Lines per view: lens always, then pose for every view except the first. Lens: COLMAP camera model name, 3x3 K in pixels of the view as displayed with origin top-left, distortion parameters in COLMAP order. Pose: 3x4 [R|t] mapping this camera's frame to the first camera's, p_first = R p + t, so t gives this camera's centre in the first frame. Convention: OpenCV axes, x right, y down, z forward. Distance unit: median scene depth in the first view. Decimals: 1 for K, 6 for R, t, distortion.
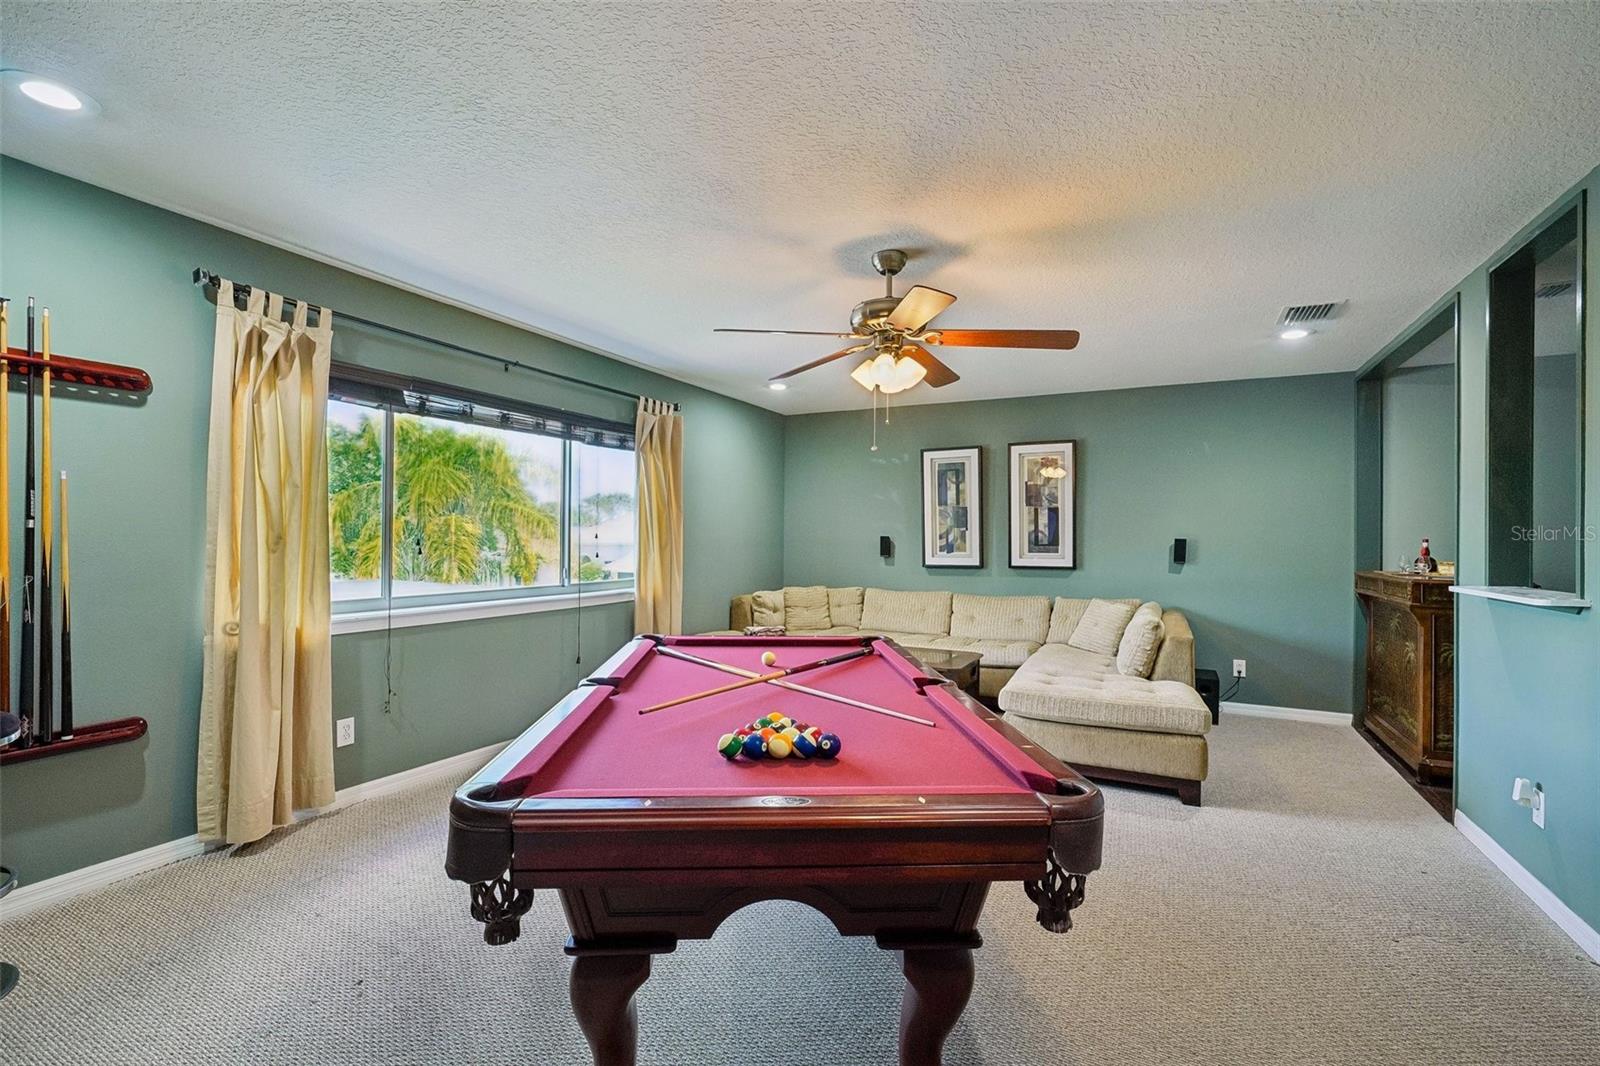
lens RADIAL K [[717.3, 0, 802.0], [0, 717.3, 529.4], [0, 0, 1]] dist [-0.004302, 0.003742]
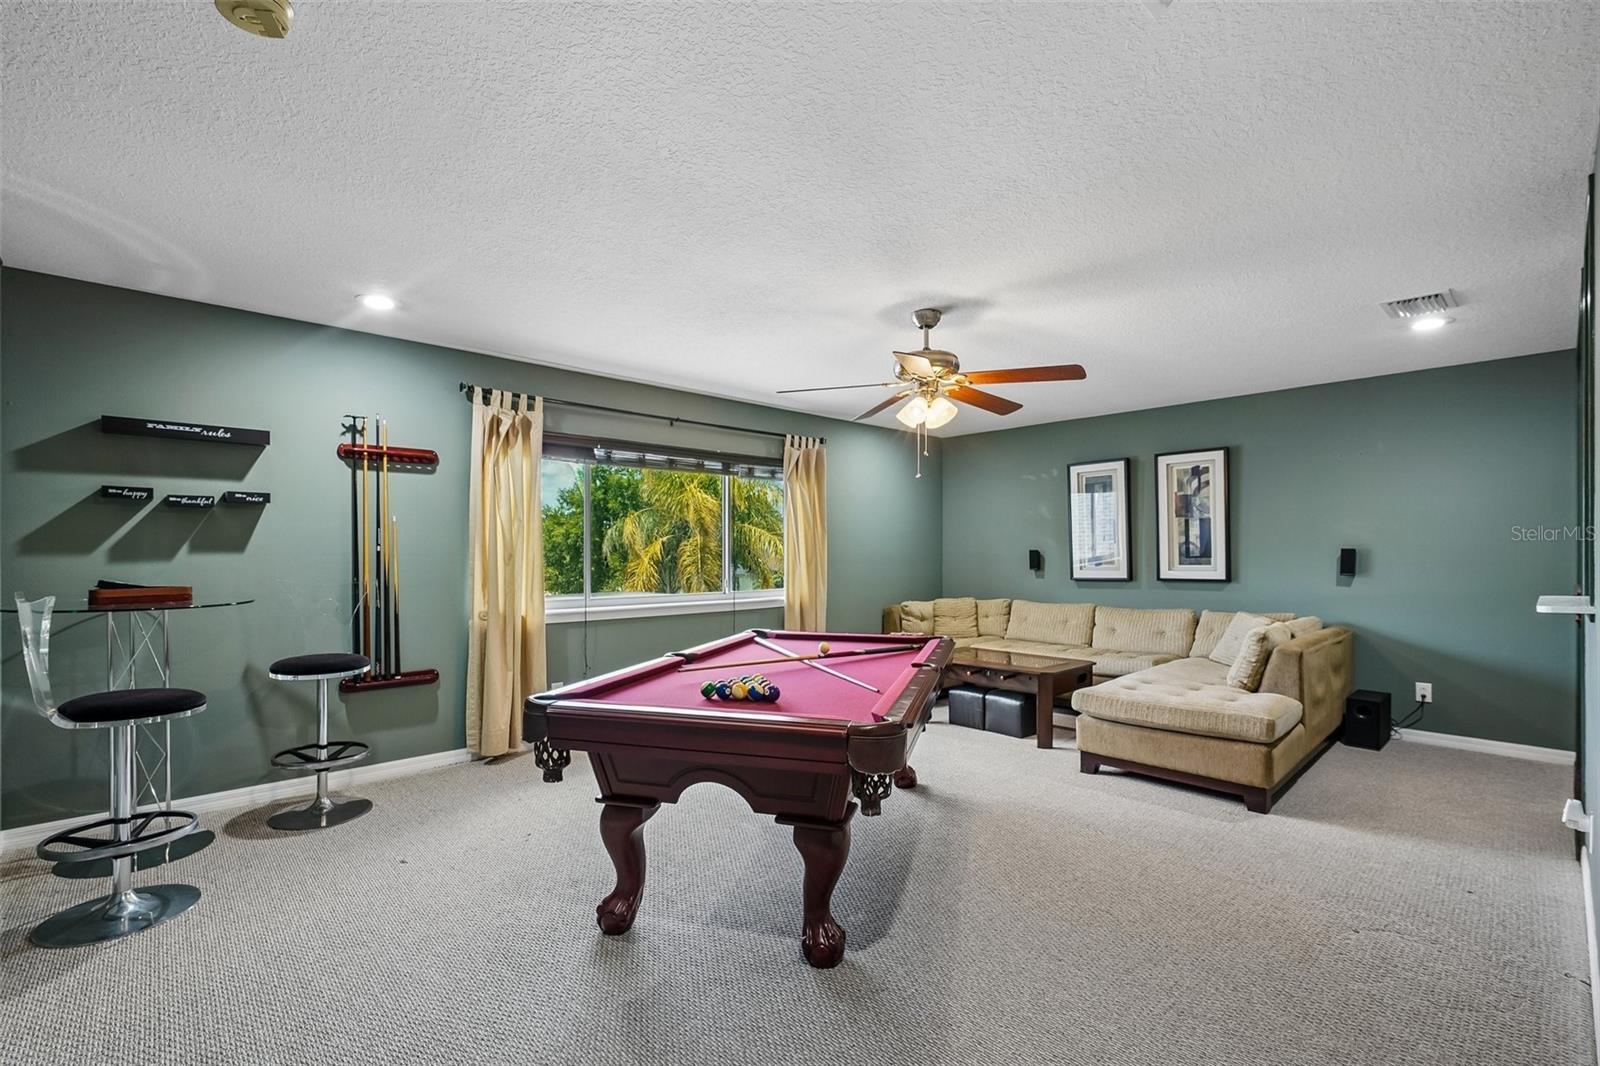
lens RADIAL K [[717.3, 0, 793.7], [0, 717.3, 547.2], [0, 0, 1]] dist [-0.004302, 0.003742]
pose [[0.940753, -0.013801, -0.338812, 0.279352], [0.014452, 0.999895, -0.000602, 0.002691], [0.338785, -0.004330, 0.940854, -0.171418]]
